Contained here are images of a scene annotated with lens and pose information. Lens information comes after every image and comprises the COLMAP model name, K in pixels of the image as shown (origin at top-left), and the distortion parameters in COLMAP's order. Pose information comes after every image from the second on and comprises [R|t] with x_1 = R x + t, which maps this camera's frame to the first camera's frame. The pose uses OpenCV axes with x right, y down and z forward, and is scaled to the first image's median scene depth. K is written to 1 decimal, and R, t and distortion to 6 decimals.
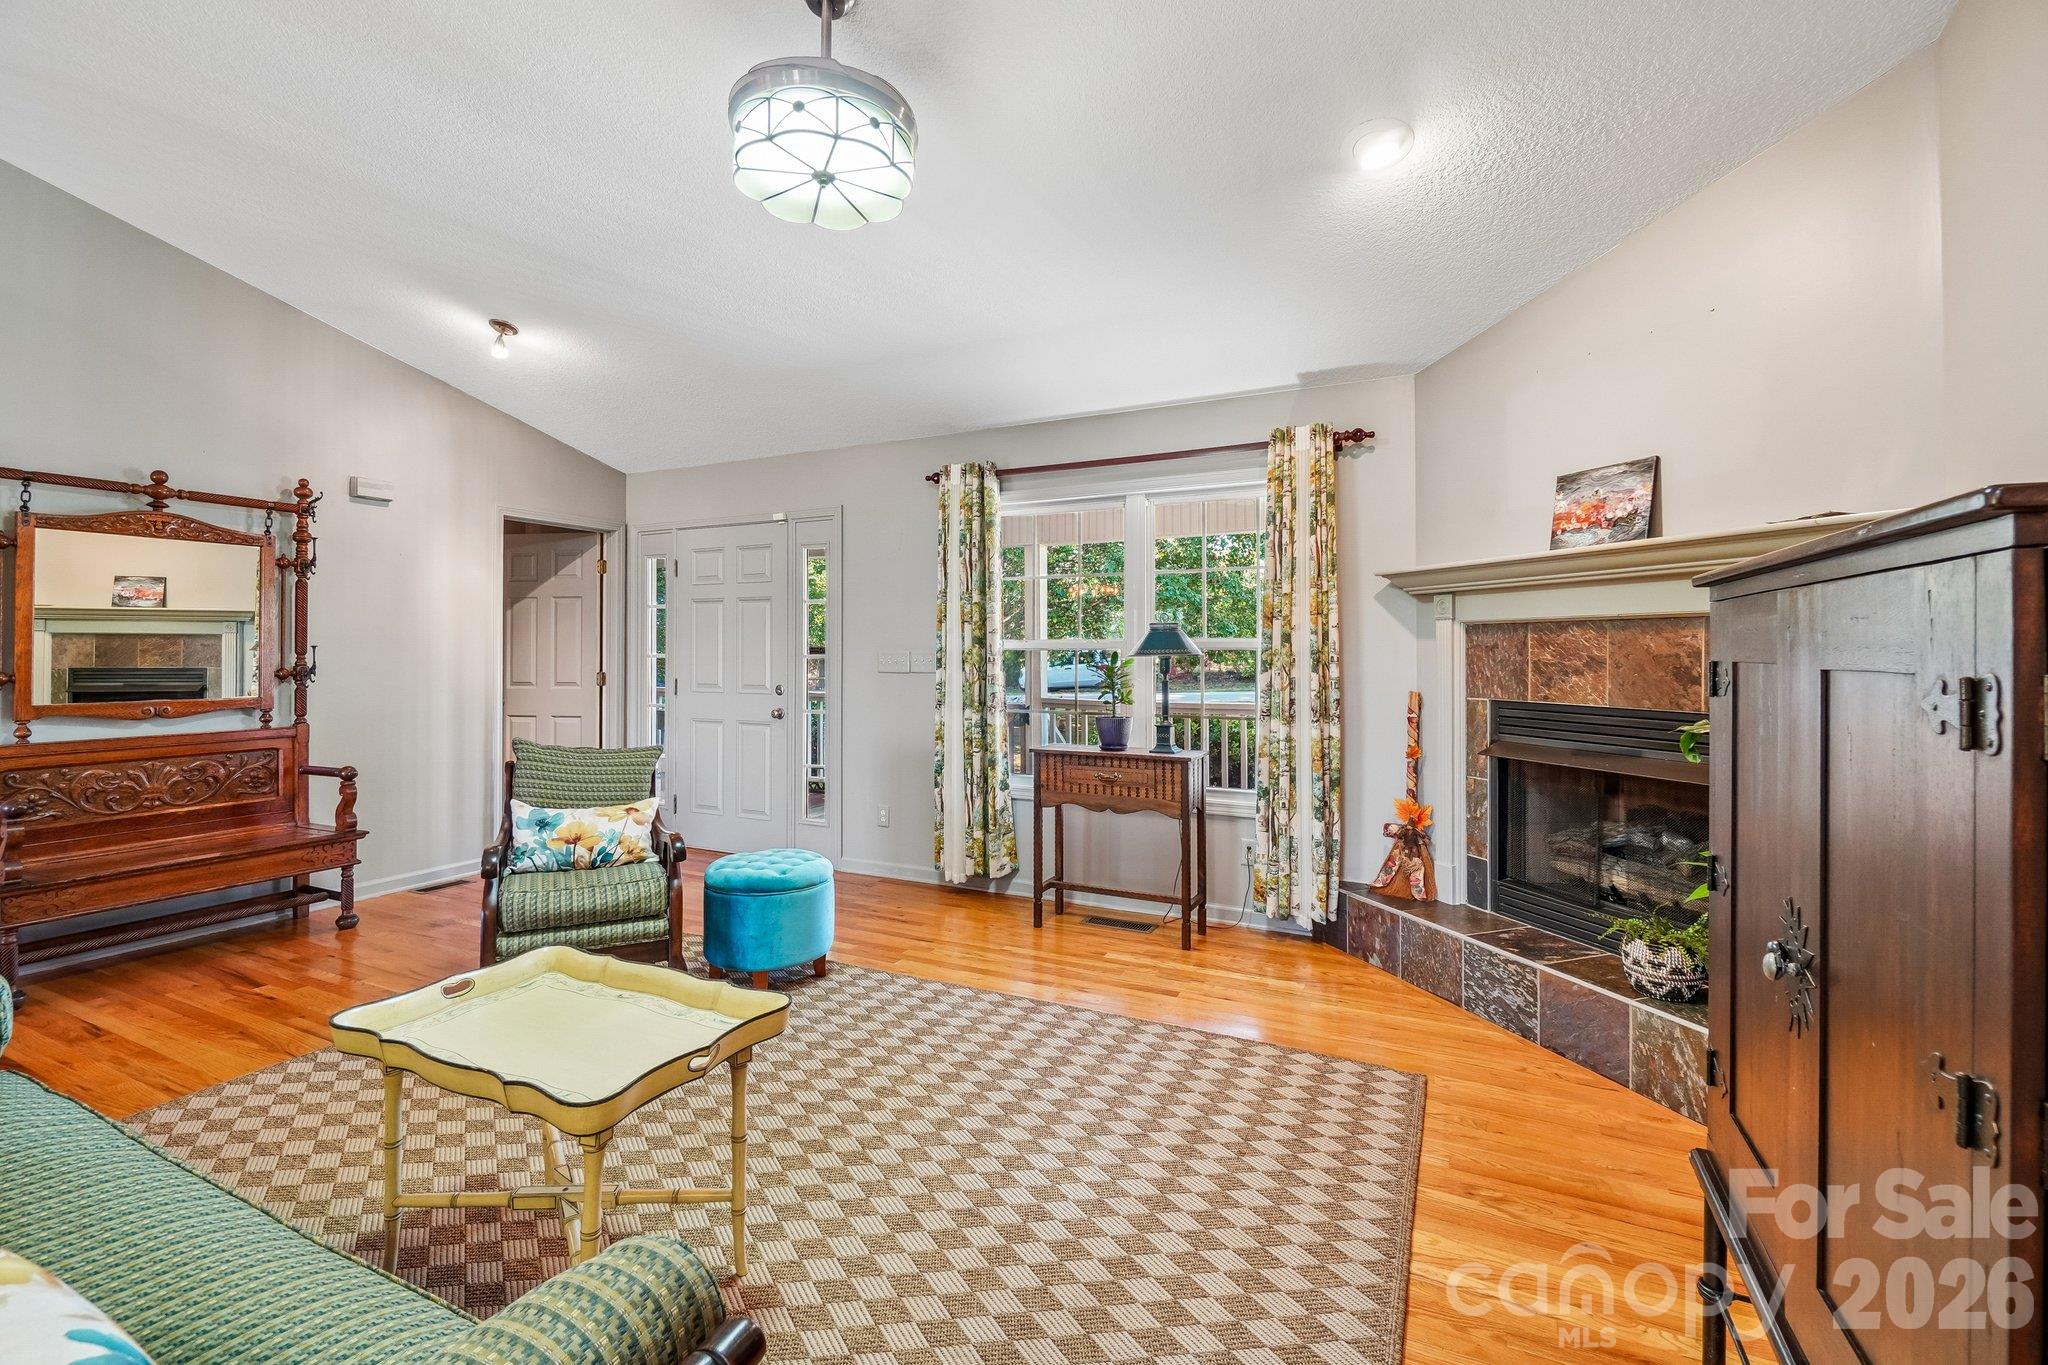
lens RADIAL K [[908.9, 0, 1026.7], [0, 908.9, 674.8], [0, 0, 1]] dist [-0.008004, 0.000278]
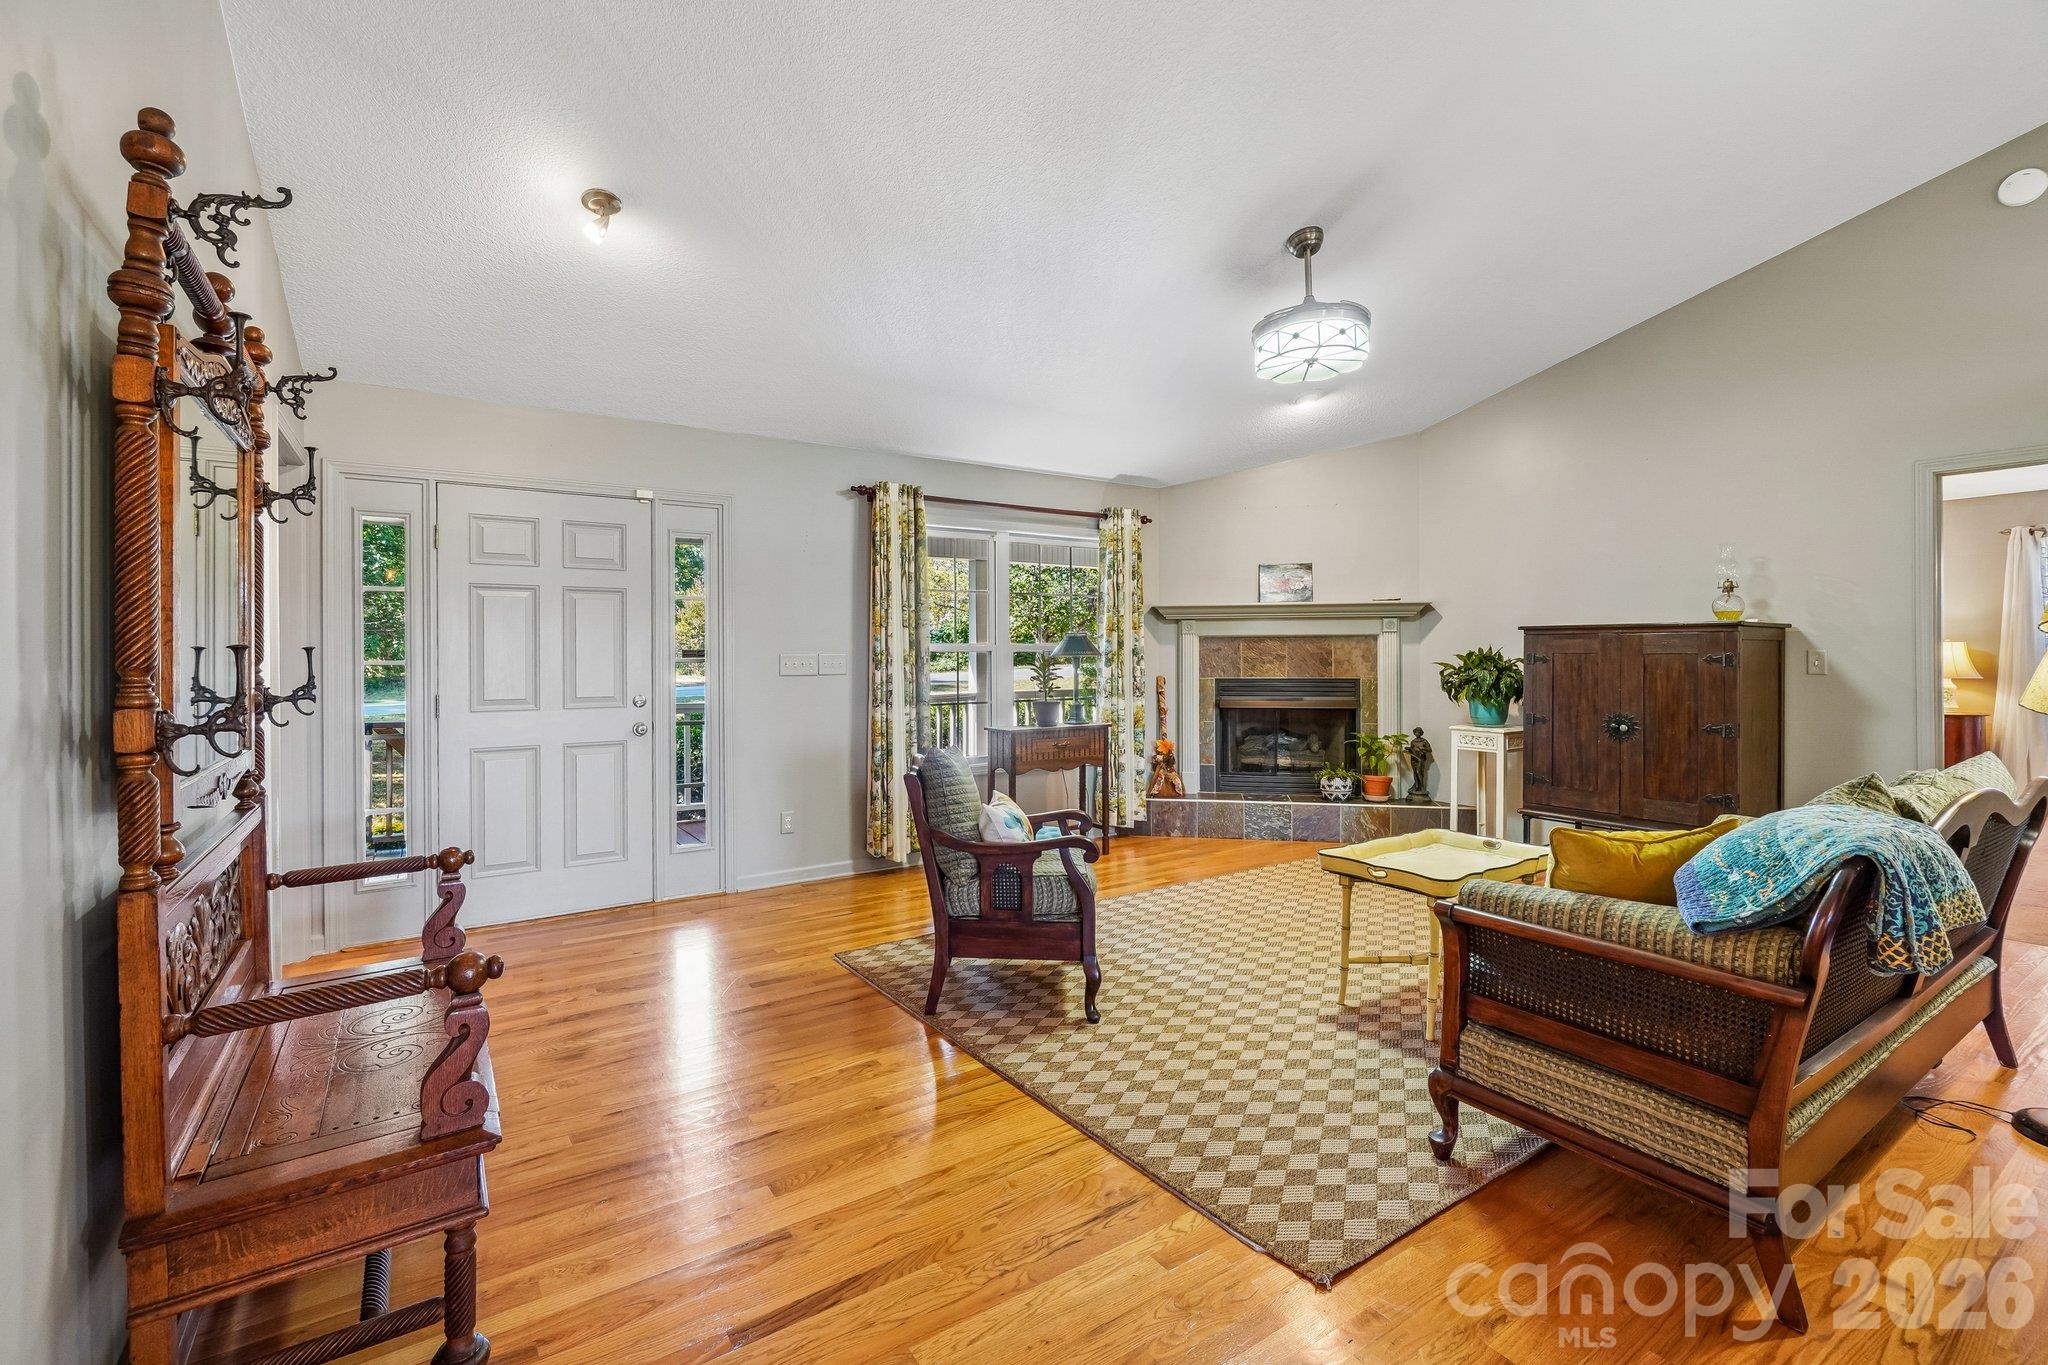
lens RADIAL K [[908.9, 0, 1025.1], [0, 908.9, 690.1], [0, 0, 1]] dist [-0.008004, 0.000278]
pose [[0.478077, -0.039081, 0.877448, -1.267863], [0.027824, 0.999182, 0.029343, -0.012696], [-0.877877, 0.010386, 0.478773, 0.440091]]
